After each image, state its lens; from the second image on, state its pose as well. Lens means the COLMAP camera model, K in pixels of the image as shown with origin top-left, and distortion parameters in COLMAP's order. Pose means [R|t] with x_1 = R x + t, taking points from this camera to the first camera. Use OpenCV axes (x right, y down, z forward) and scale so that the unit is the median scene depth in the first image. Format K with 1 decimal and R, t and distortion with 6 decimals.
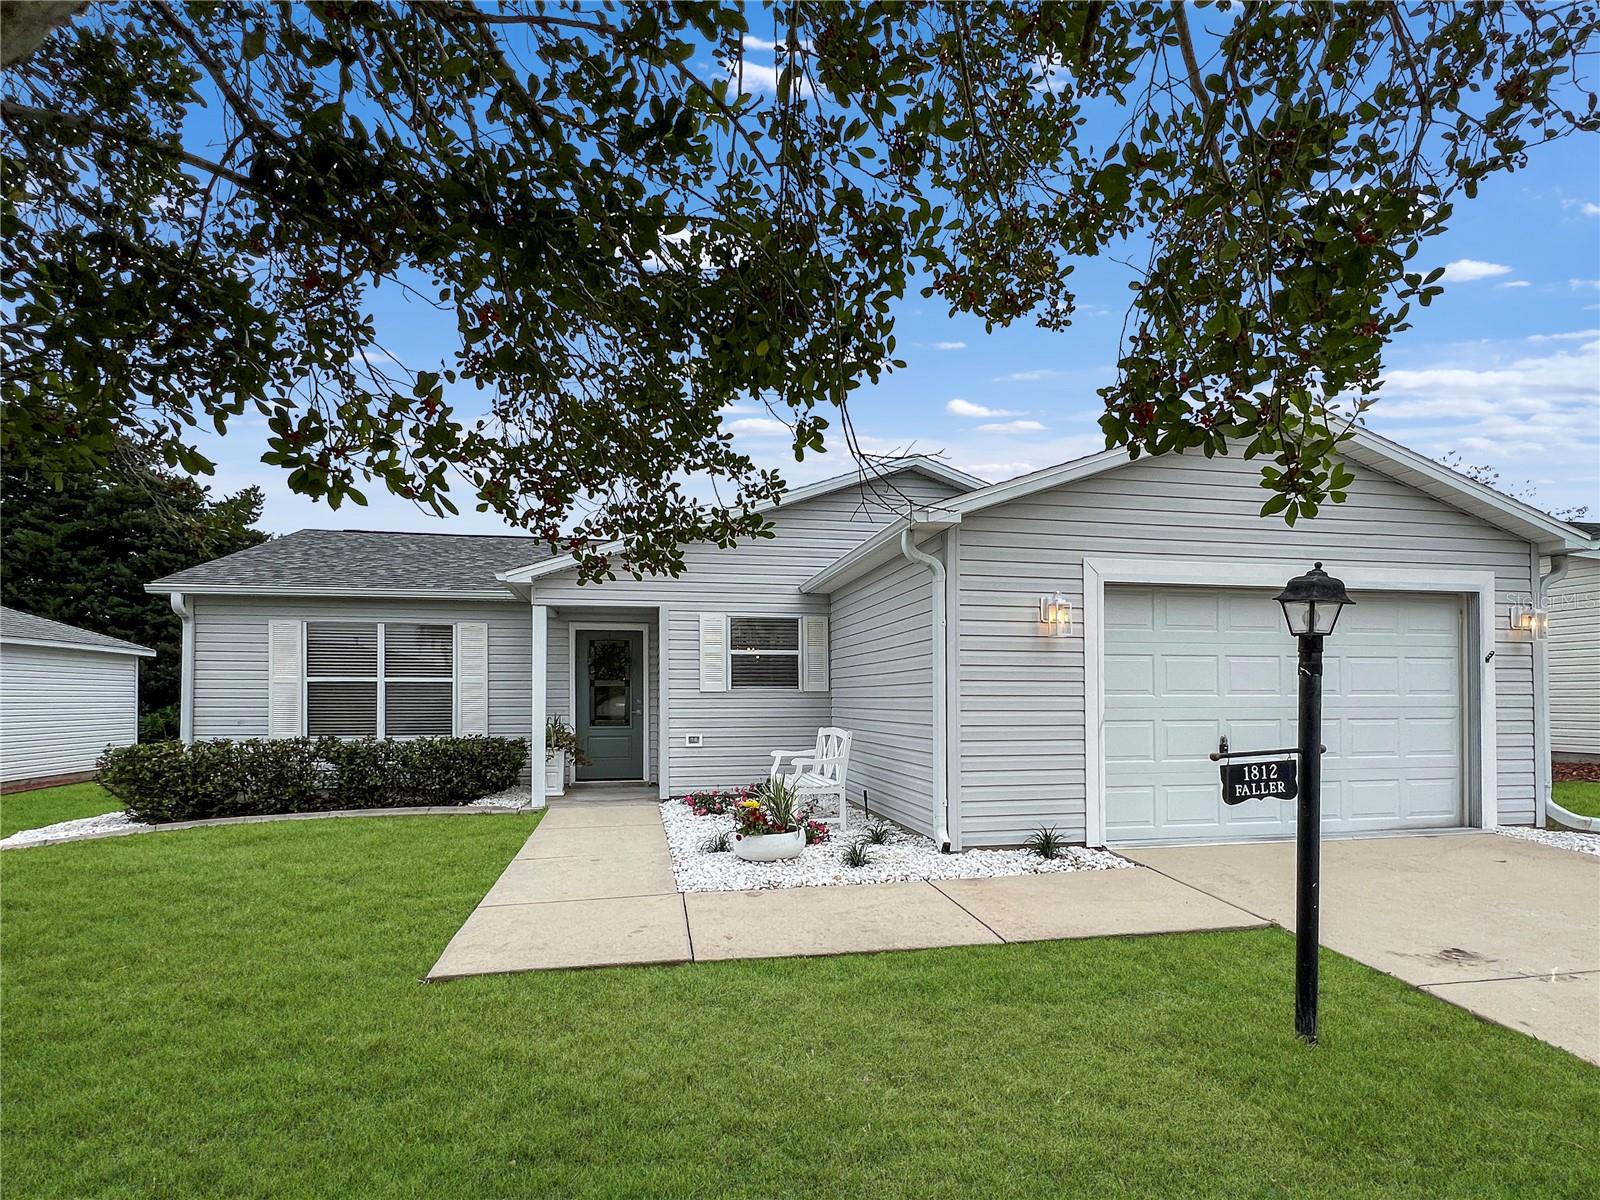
lens RADIAL K [[831.5, 0, 803.6], [0, 831.5, 605.9], [0, 0, 1]] dist [-0.002848, -0.000851]
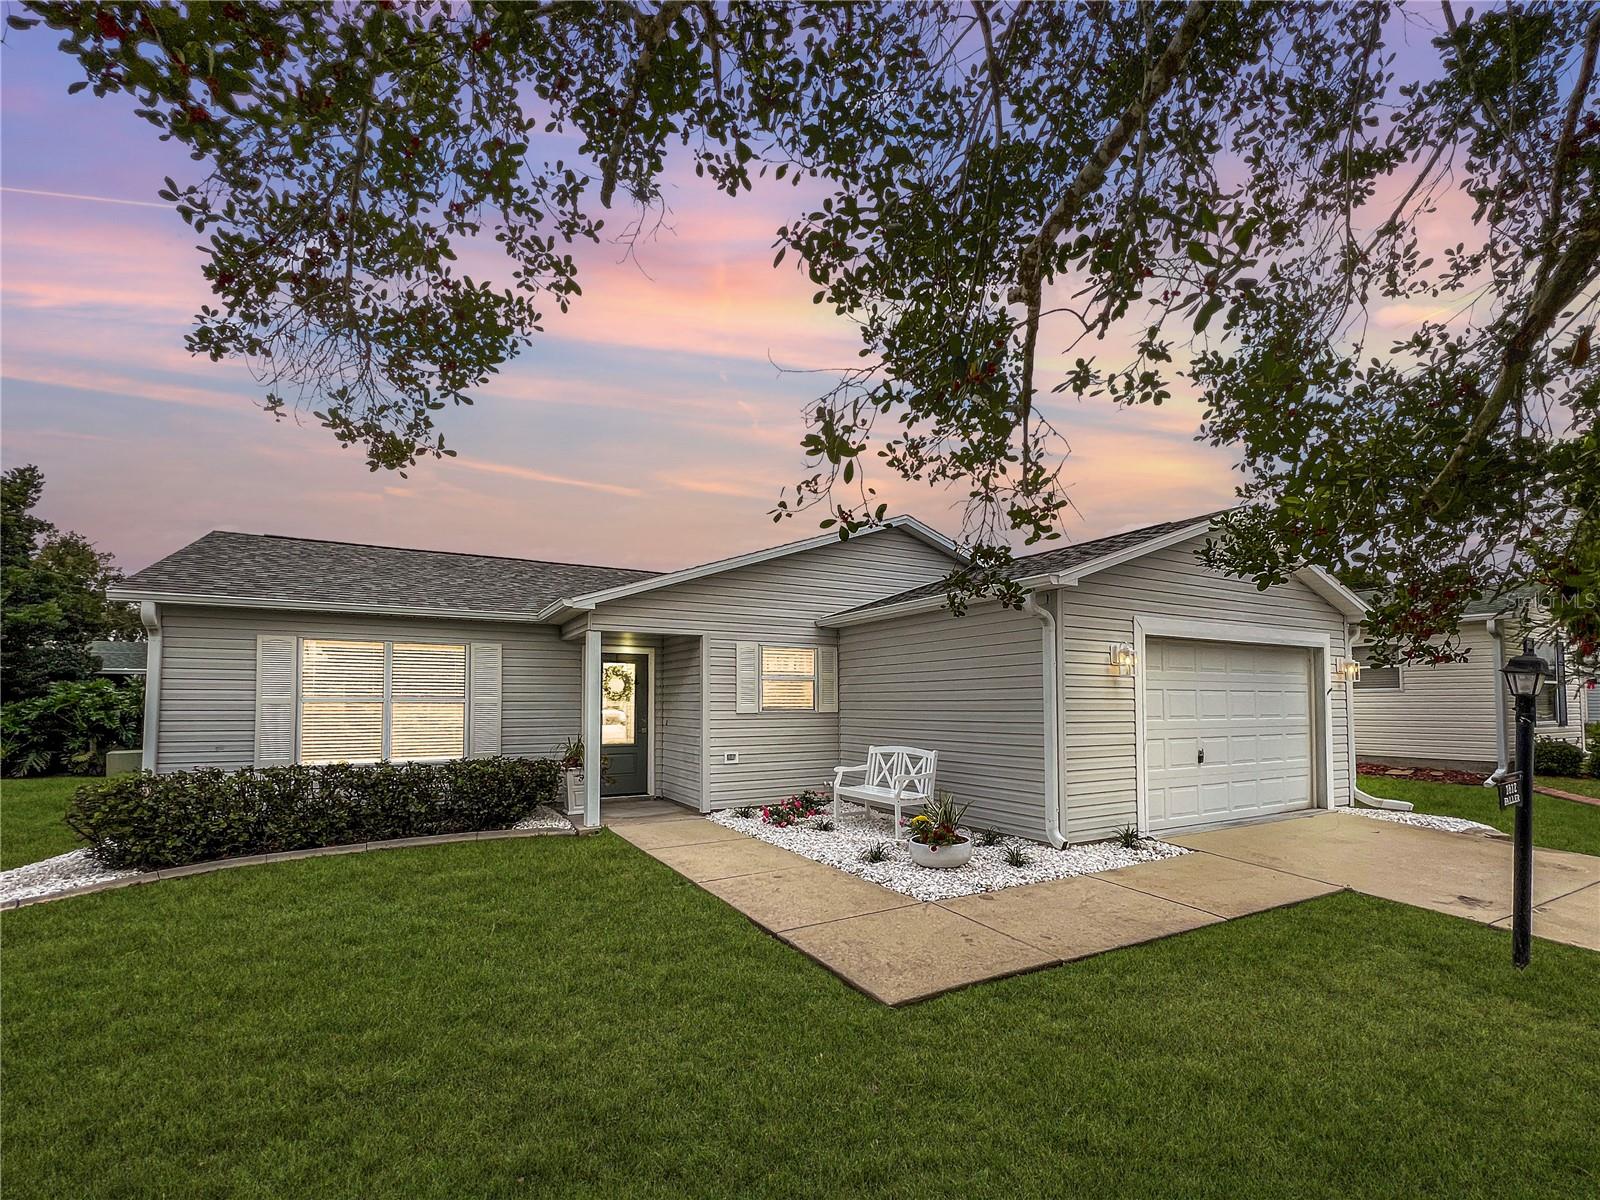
lens RADIAL K [[718.9, 0, 810.7], [0, 718.9, 610.3], [0, 0, 1]] dist [0.000891, 0.000244]
pose [[0.947287, 0.043190, 0.317463, -0.462715], [-0.036636, 0.998975, -0.026591, -0.016185], [-0.318286, 0.013559, 0.947898, 0.080353]]
